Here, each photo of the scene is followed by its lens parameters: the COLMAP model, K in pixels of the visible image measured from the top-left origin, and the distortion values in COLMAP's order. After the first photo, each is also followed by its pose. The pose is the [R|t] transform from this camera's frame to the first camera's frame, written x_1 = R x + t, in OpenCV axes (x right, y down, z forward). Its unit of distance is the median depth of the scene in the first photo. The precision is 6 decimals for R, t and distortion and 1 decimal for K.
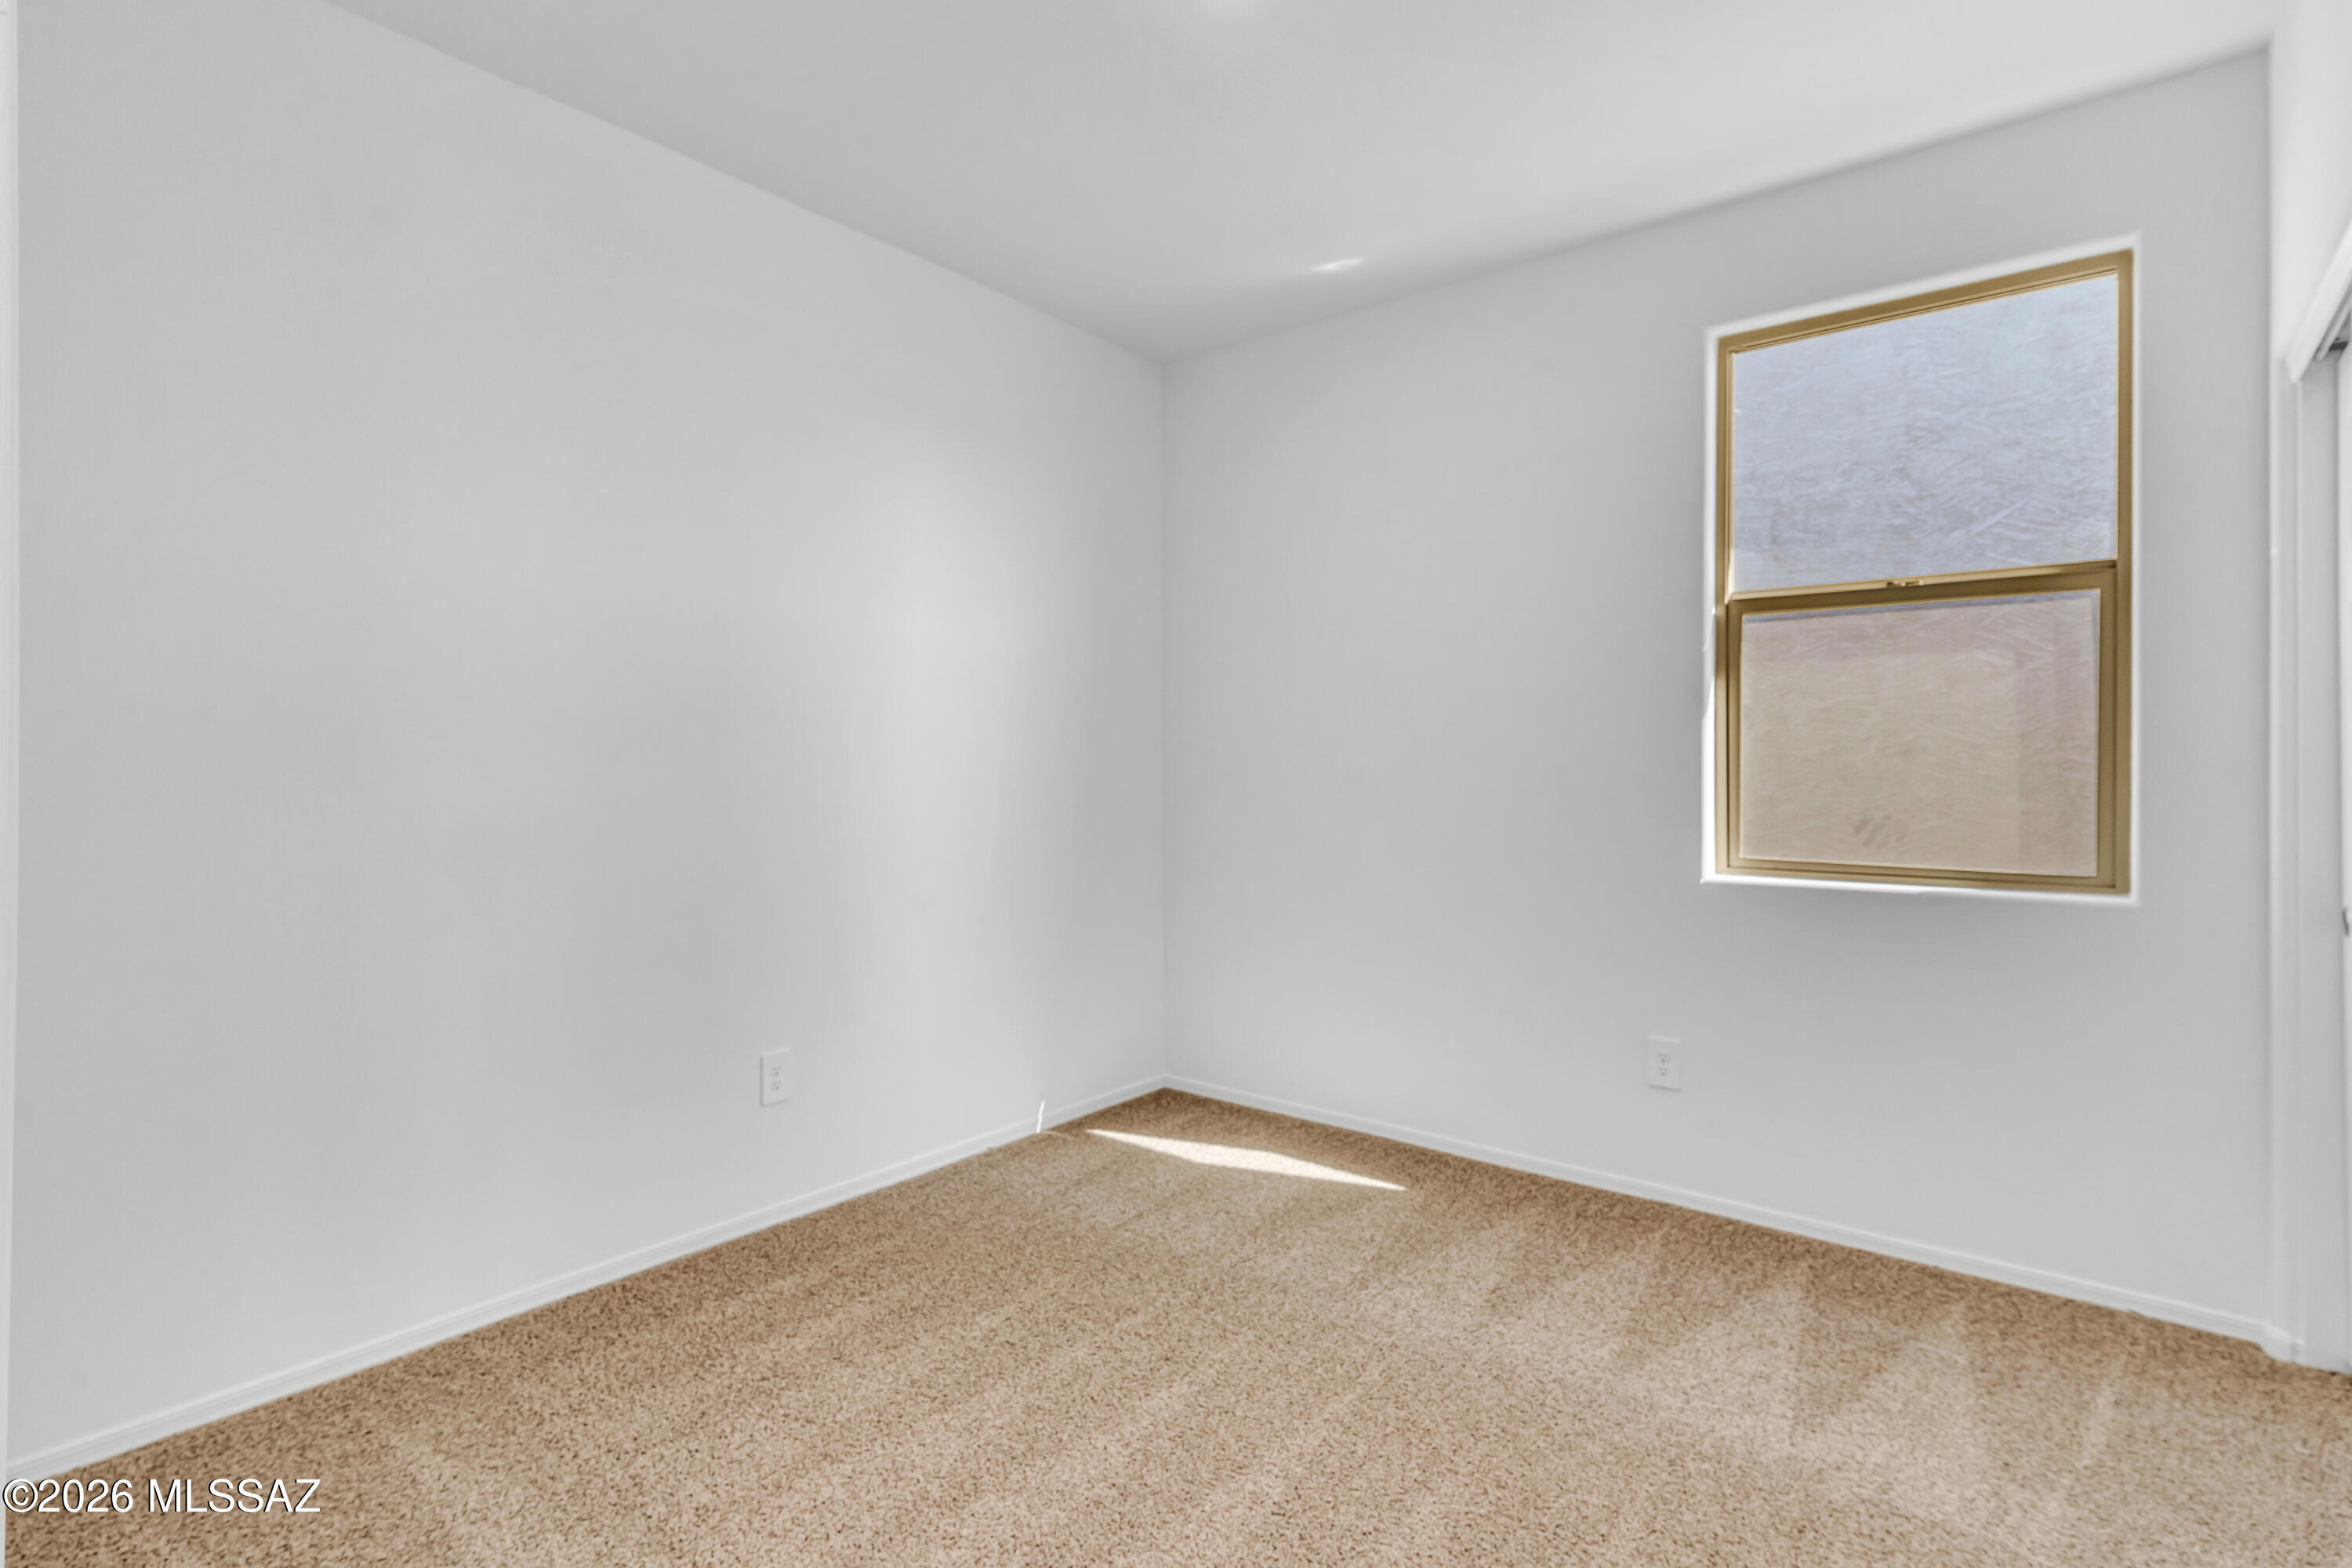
lens RADIAL K [[1150.2, 0, 1188.0], [0, 1150.2, 752.8], [0, 0, 1]] dist [0.004004, 0.000592]
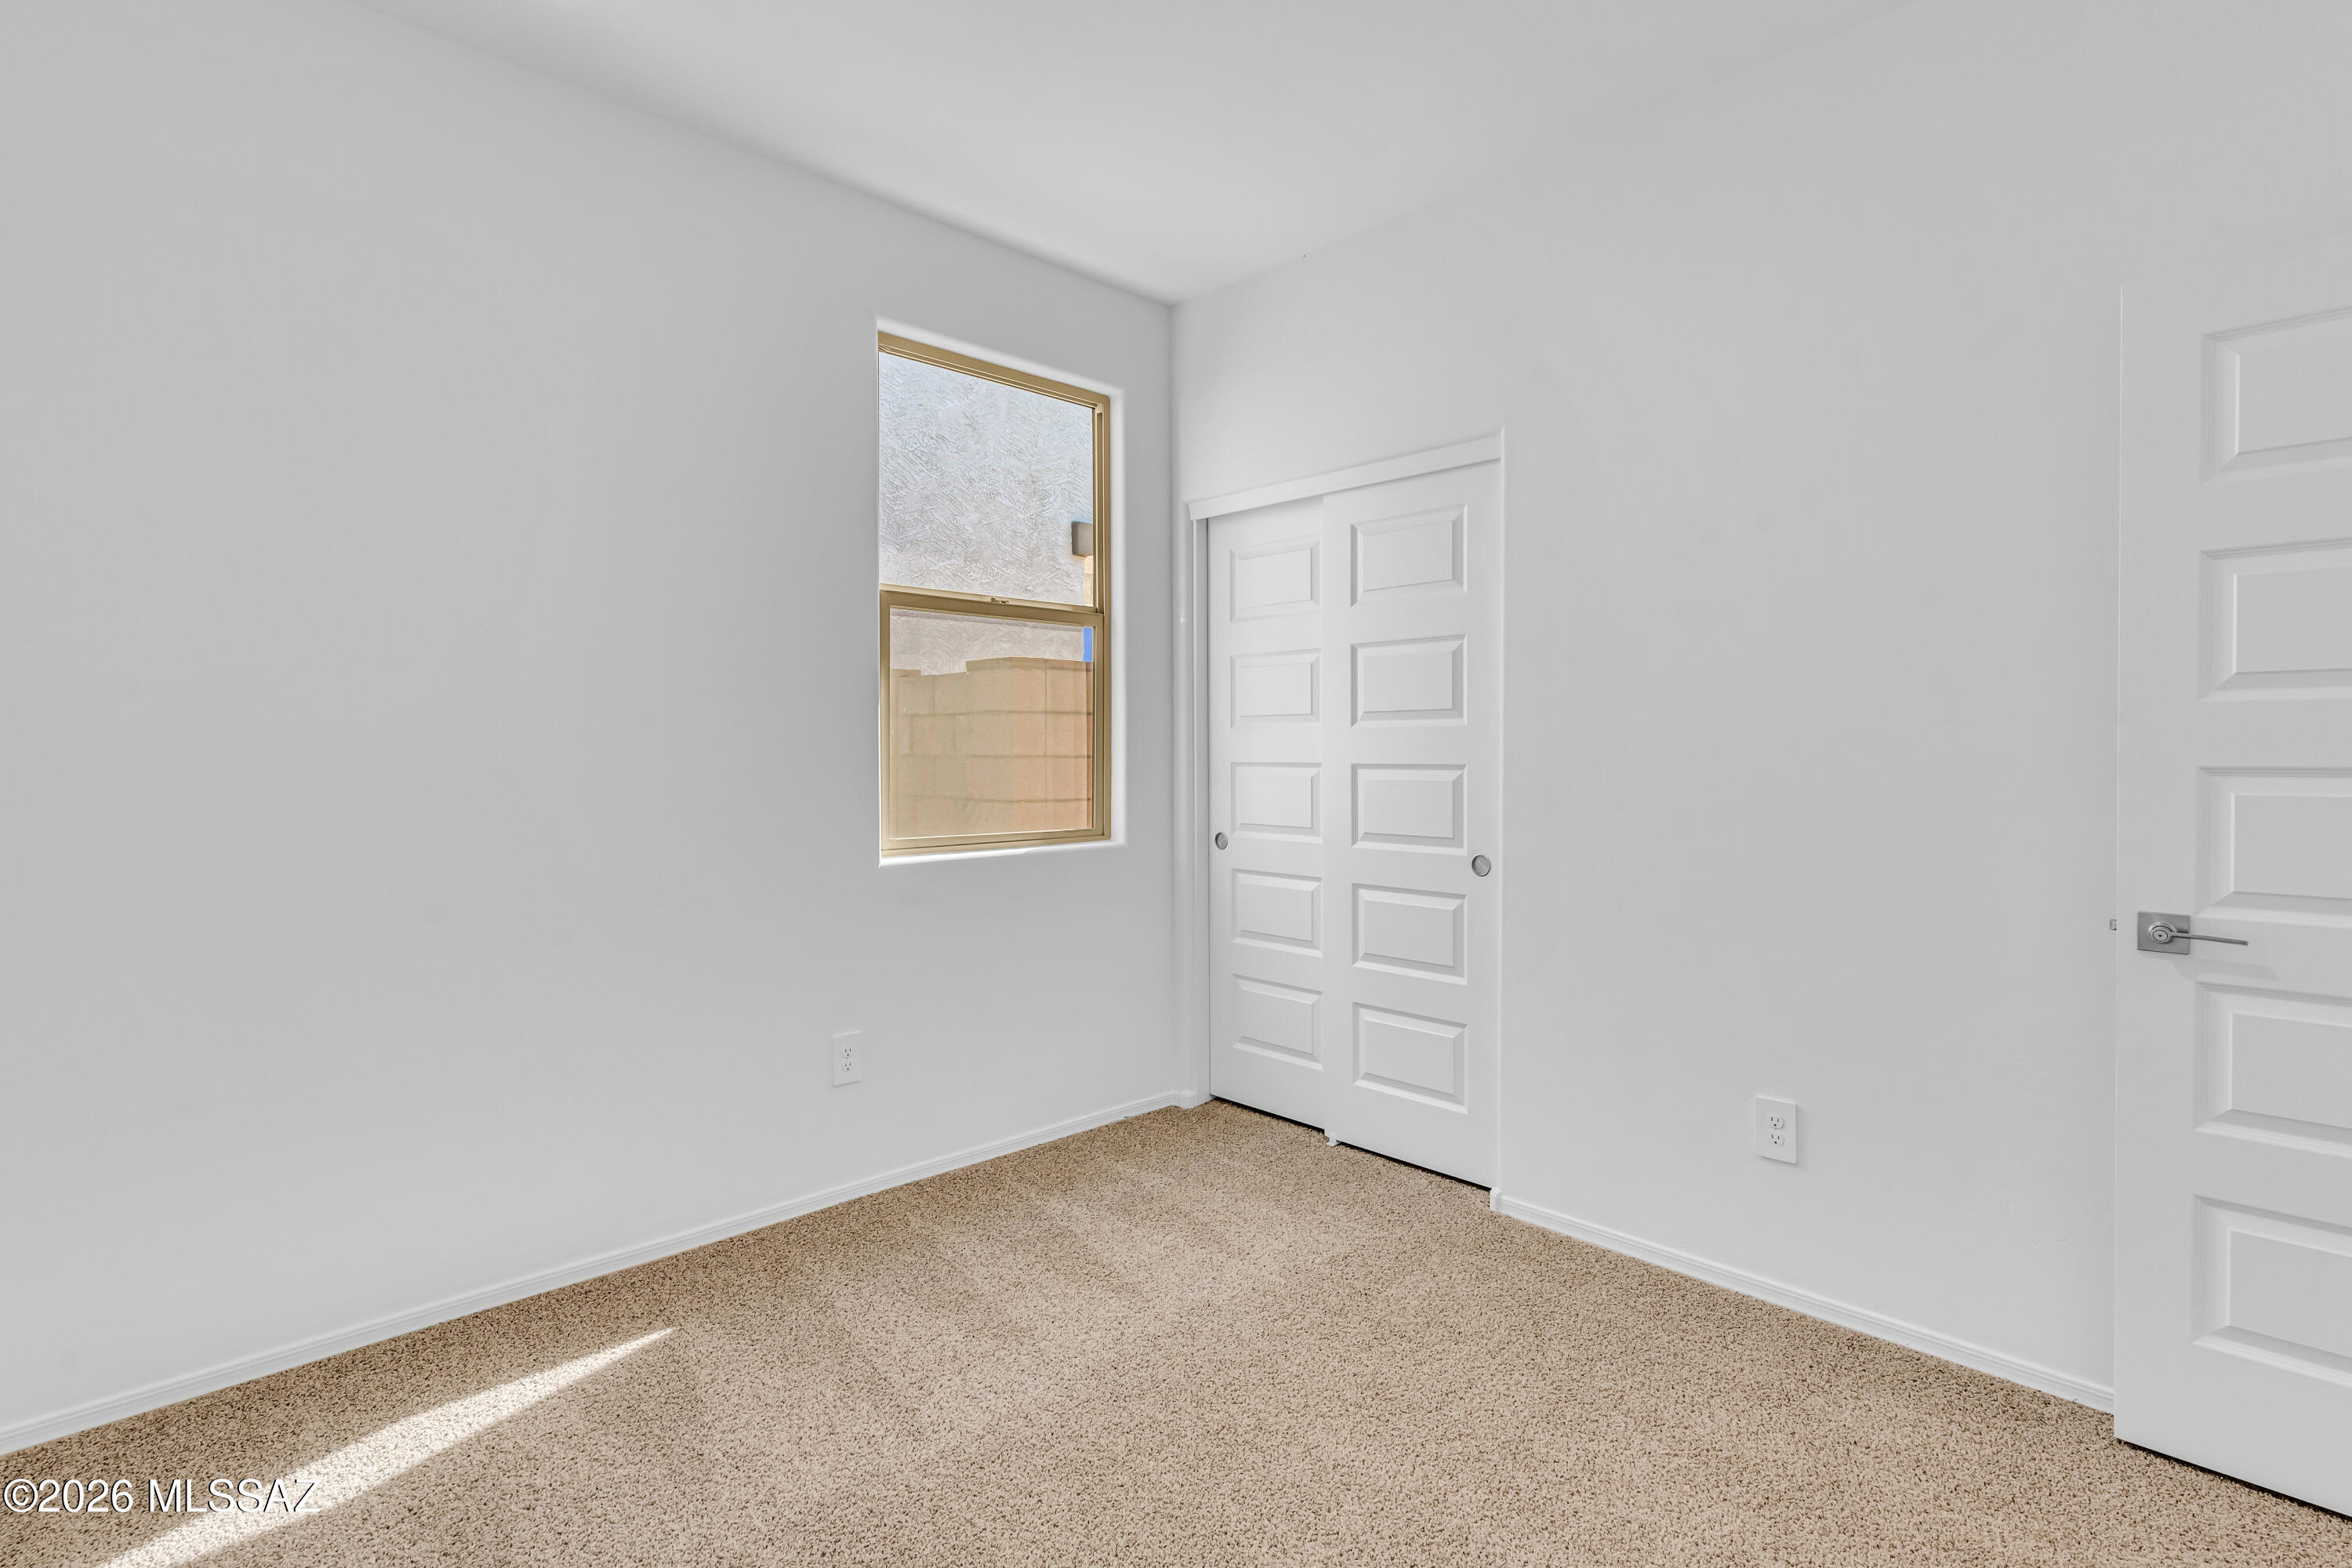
lens RADIAL K [[1133.4, 0, 1177.4], [0, 1133.4, 753.1], [0, 0, 1]] dist [0.001383, -0.000130]
pose [[0.128479, -0.005693, 0.991696, -0.562206], [-0.008801, 0.999938, 0.006880, 0.003842], [-0.991673, -0.009612, 0.128421, 0.683227]]
